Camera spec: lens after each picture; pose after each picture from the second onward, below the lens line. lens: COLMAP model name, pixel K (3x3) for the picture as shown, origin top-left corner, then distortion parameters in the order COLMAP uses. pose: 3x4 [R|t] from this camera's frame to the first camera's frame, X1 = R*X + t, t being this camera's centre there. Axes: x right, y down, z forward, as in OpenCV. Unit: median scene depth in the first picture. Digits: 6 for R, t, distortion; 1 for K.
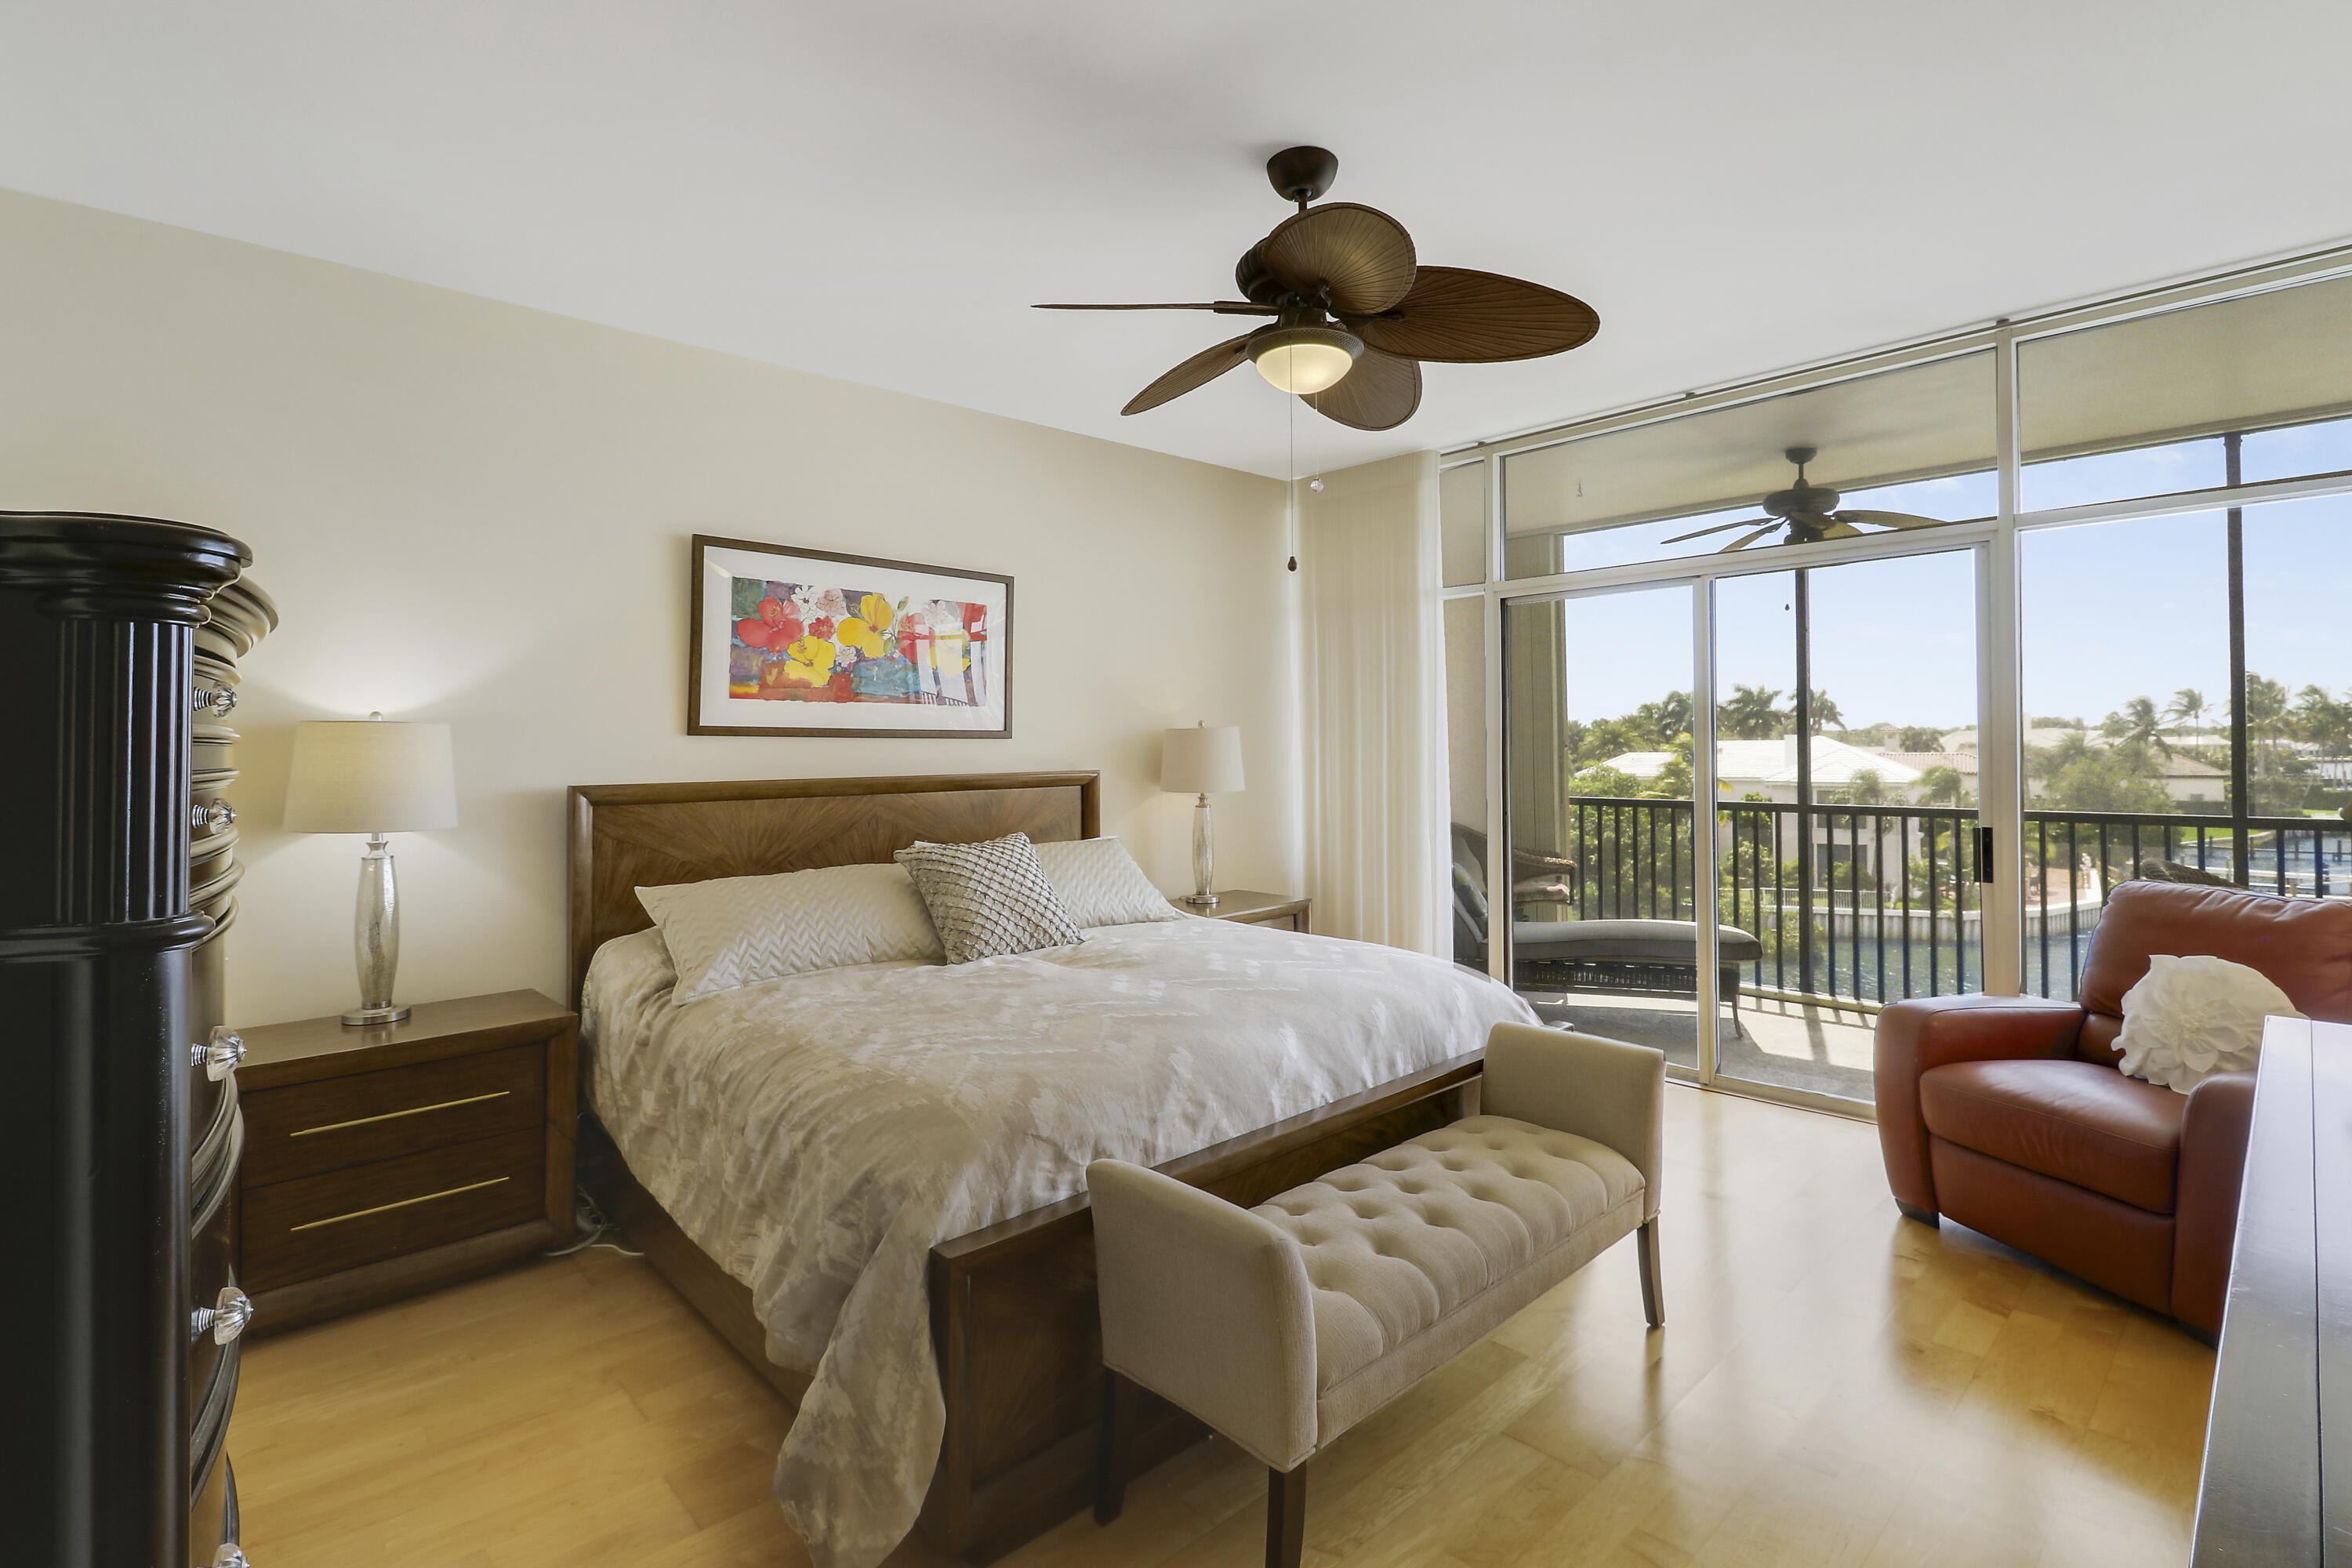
lens RADIAL K [[1112.3, 0, 1201.3], [0, 1112.3, 763.5], [0, 0, 1]] dist [0.009463, -0.013594]
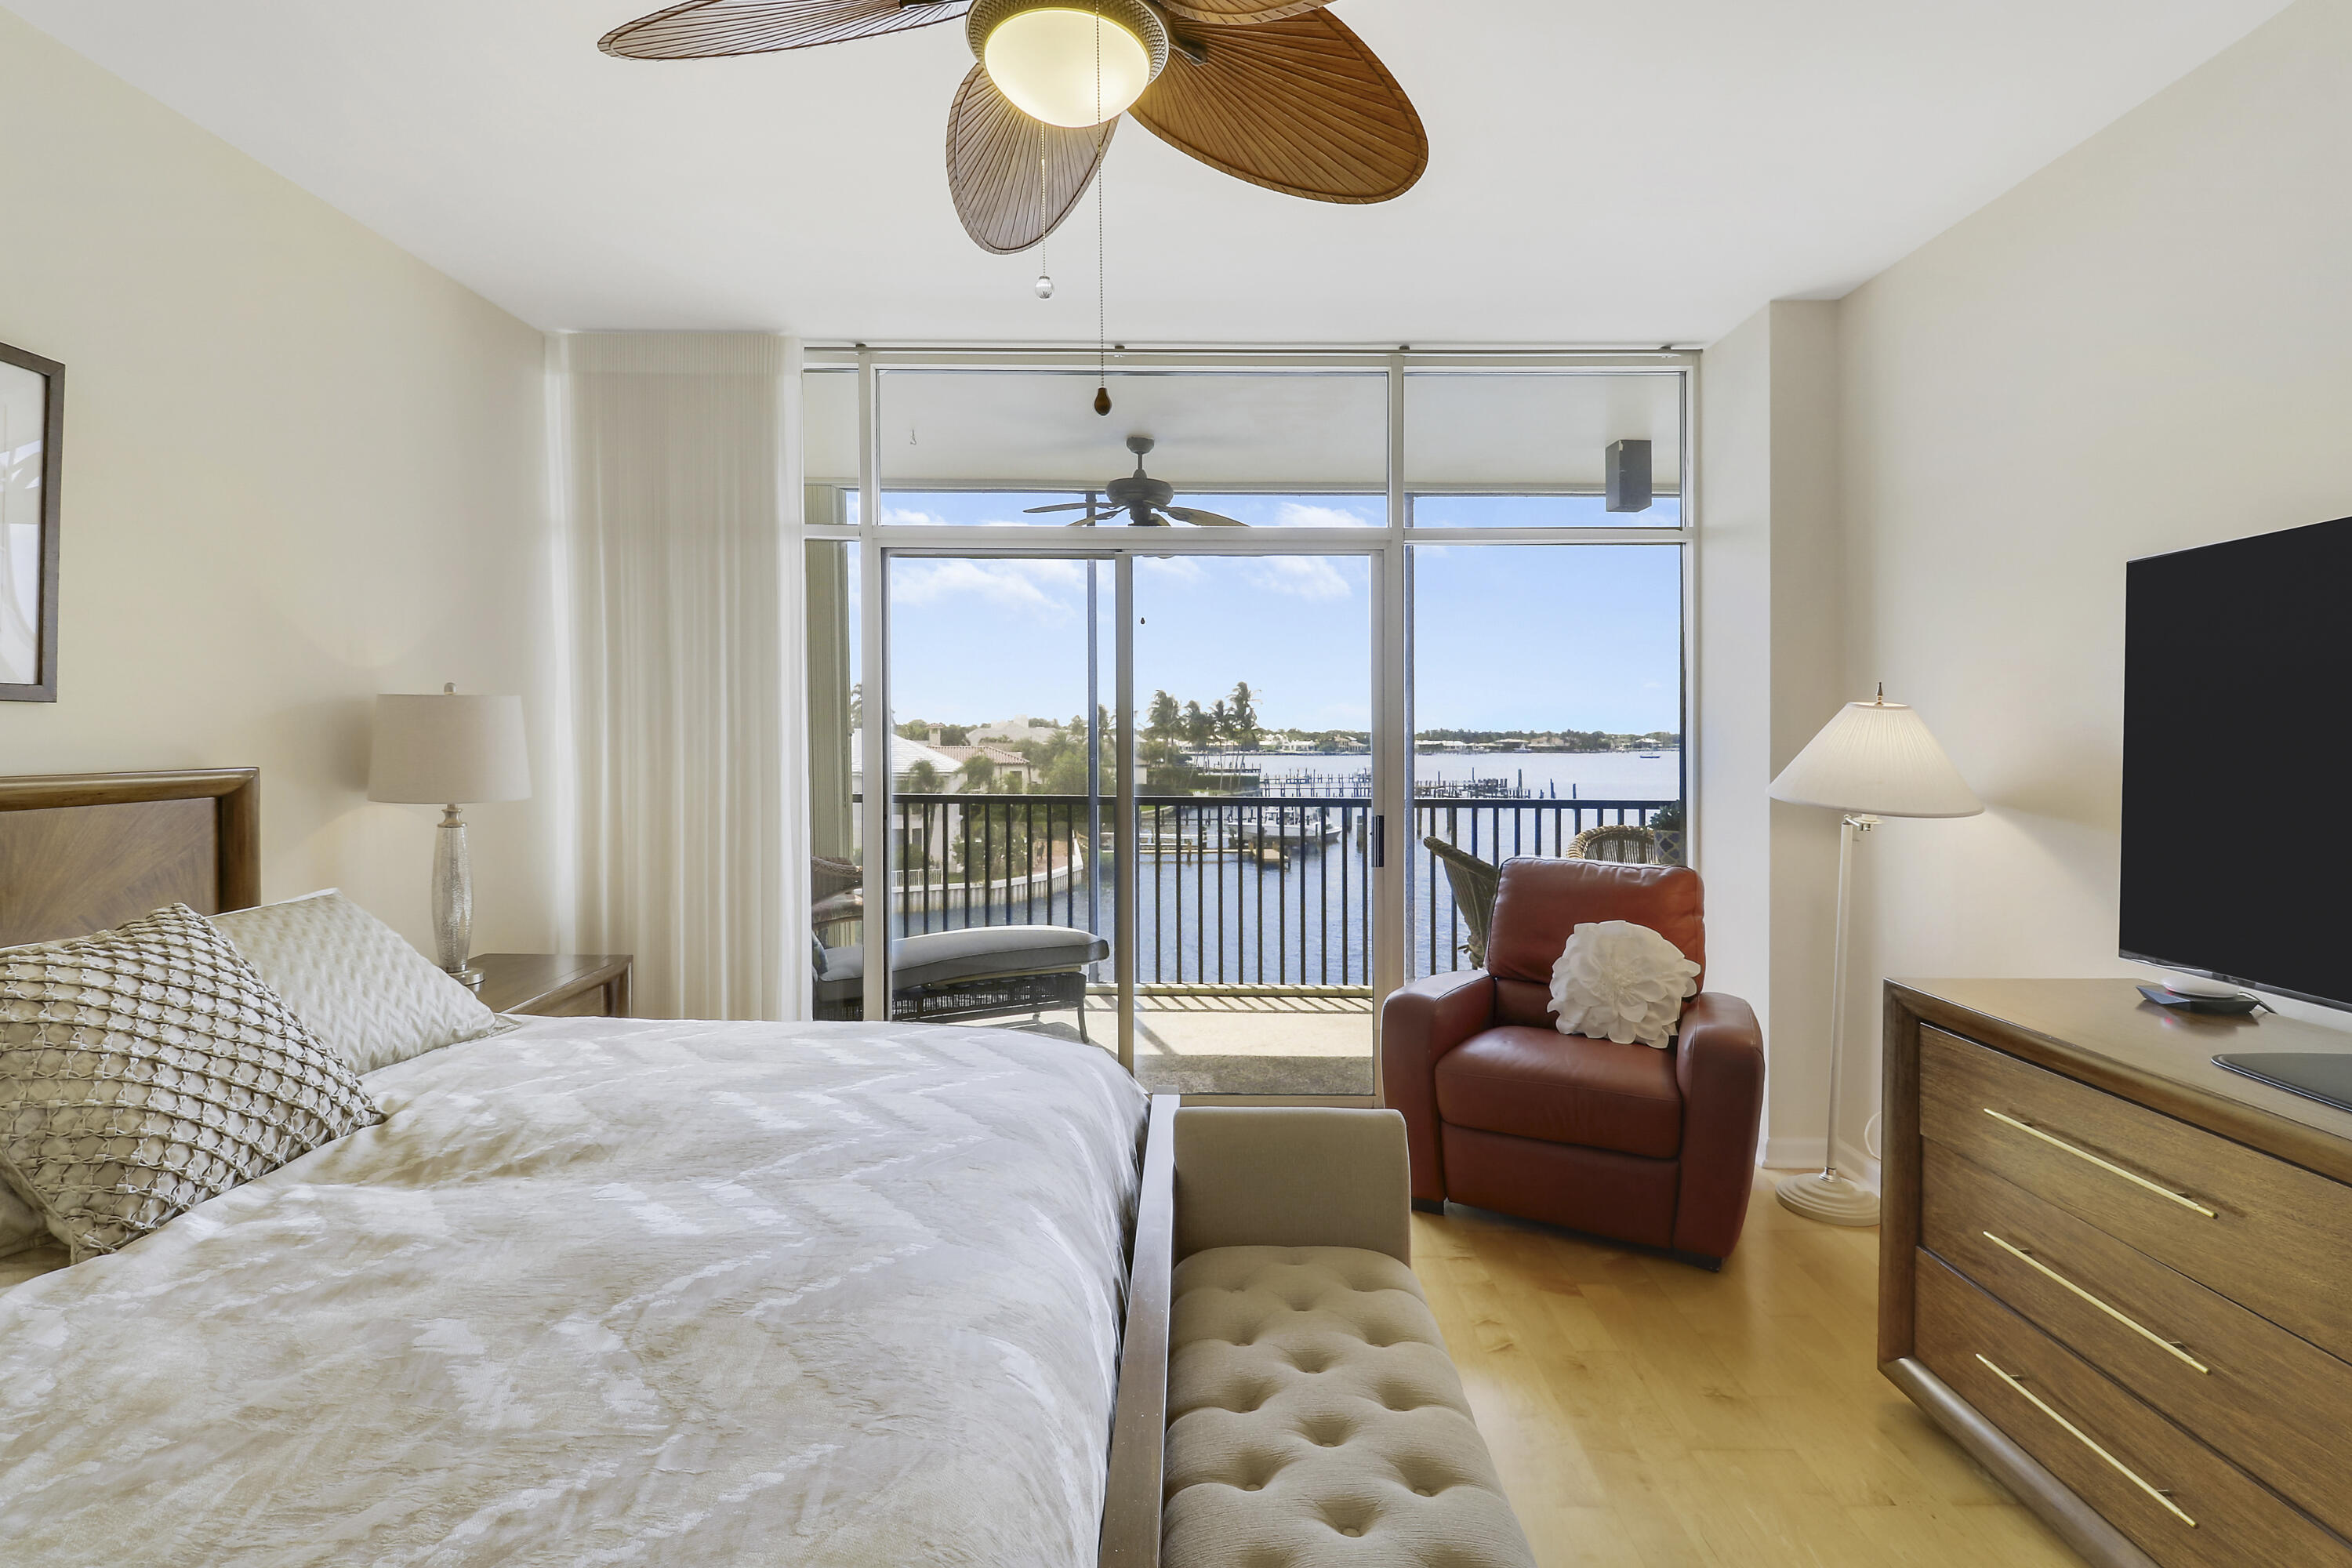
lens RADIAL K [[1112.3, 0, 1176.0], [0, 1112.3, 752.3], [0, 0, 1]] dist [0.009463, -0.013594]
pose [[0.707263, 0.003912, 0.706939, -0.166088], [-0.001774, 0.999991, -0.003760, 0.000458], [-0.706948, 0.001405, 0.707264, 0.323773]]
